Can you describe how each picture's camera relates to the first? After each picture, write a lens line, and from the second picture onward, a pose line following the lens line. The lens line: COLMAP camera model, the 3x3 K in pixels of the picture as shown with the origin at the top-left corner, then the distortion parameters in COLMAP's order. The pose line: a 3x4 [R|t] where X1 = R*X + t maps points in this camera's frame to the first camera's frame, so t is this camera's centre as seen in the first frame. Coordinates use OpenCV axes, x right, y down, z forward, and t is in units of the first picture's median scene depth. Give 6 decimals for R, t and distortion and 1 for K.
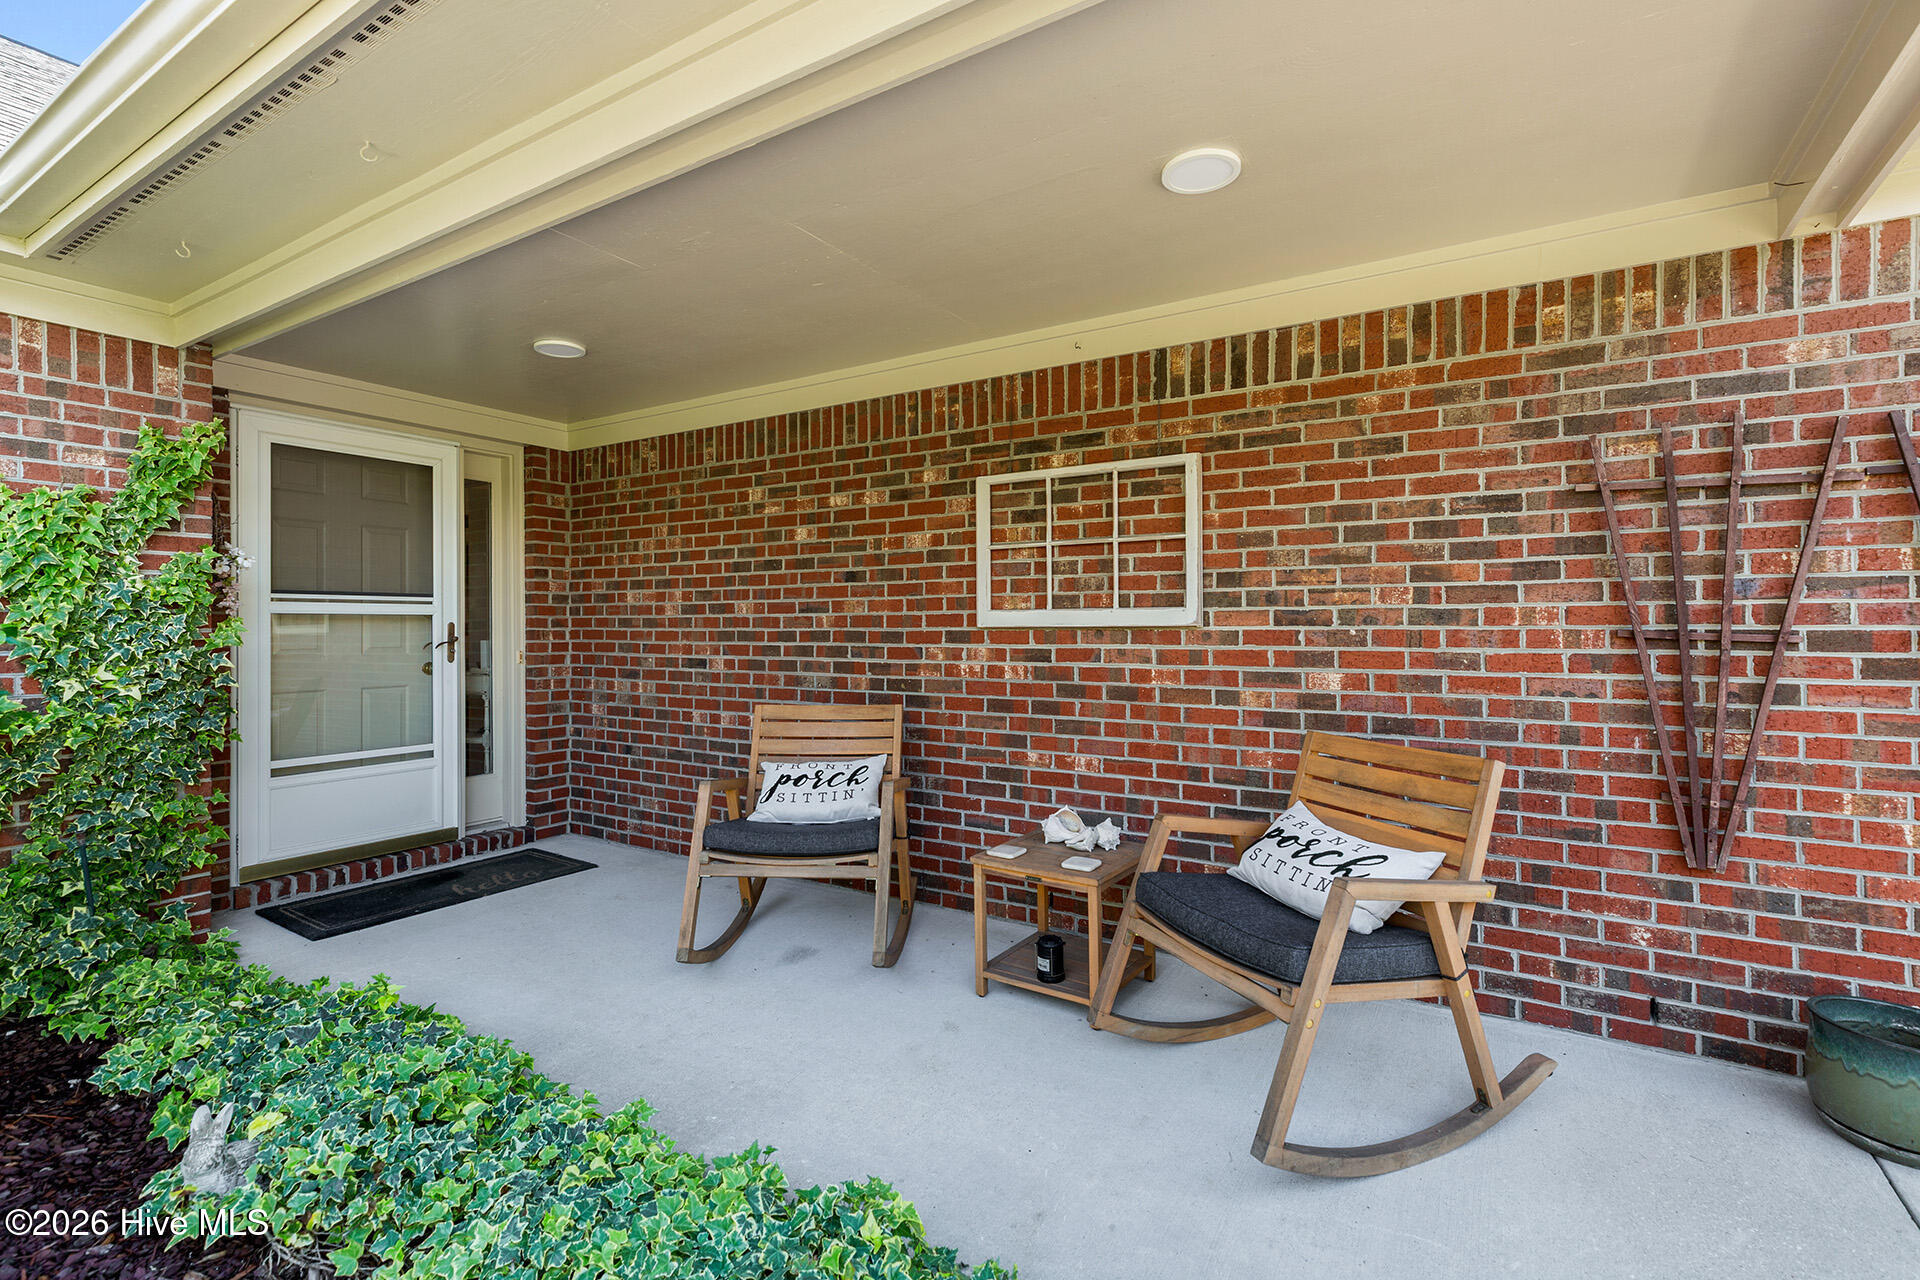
lens RADIAL K [[879.2, 0, 984.6], [0, 879.2, 616.9], [0, 0, 1]] dist [0.009057, -0.001601]
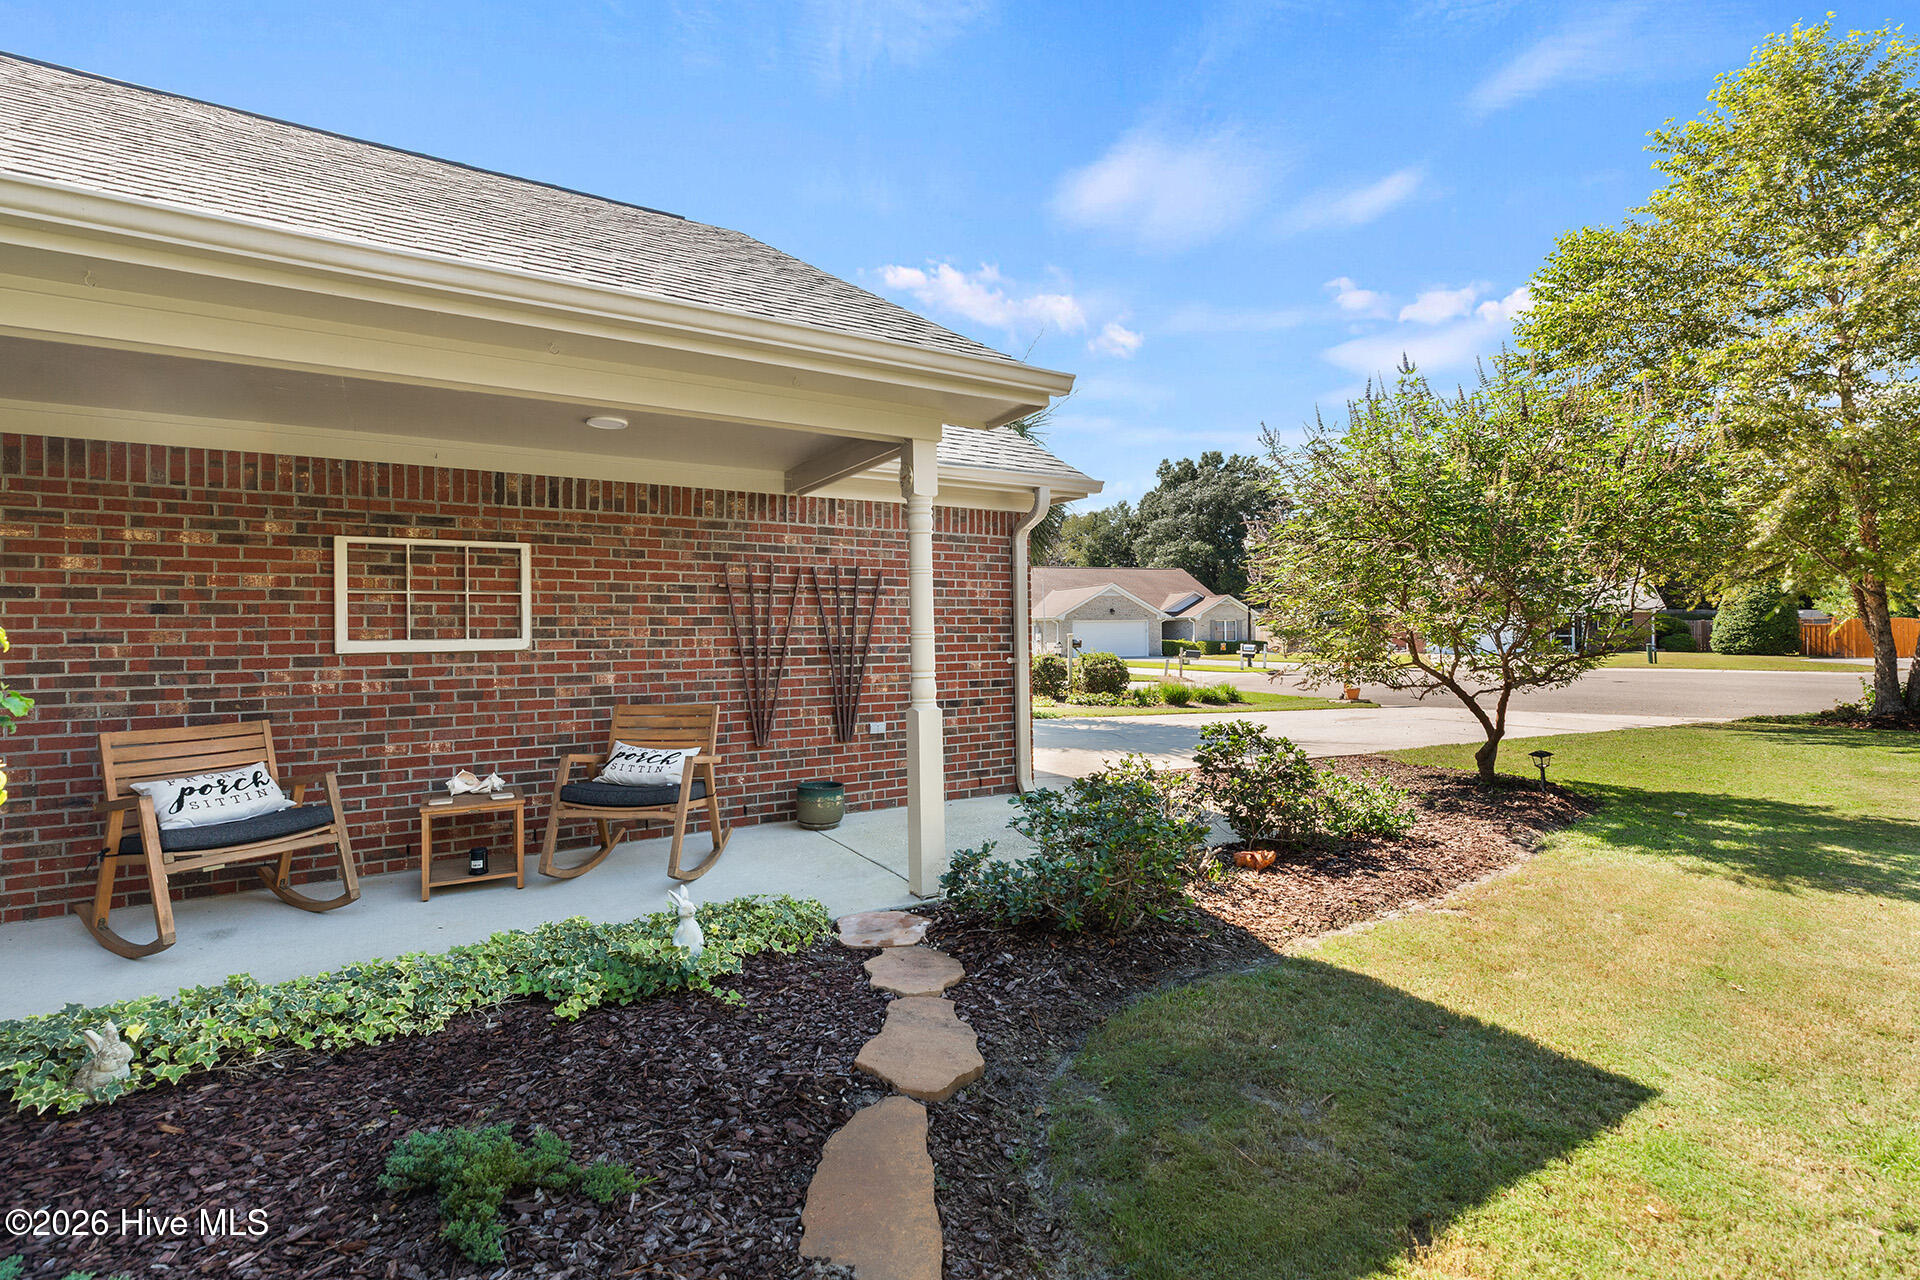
lens RADIAL K [[879.2, 0, 967.5], [0, 879.2, 635.1], [0, 0, 1]] dist [0.009057, -0.001601]
pose [[0.426928, -0.001237, 0.904285, -0.885395], [0.001443, 0.999999, 0.000687, -0.016829], [-0.904285, 0.001012, 0.426929, -0.425866]]
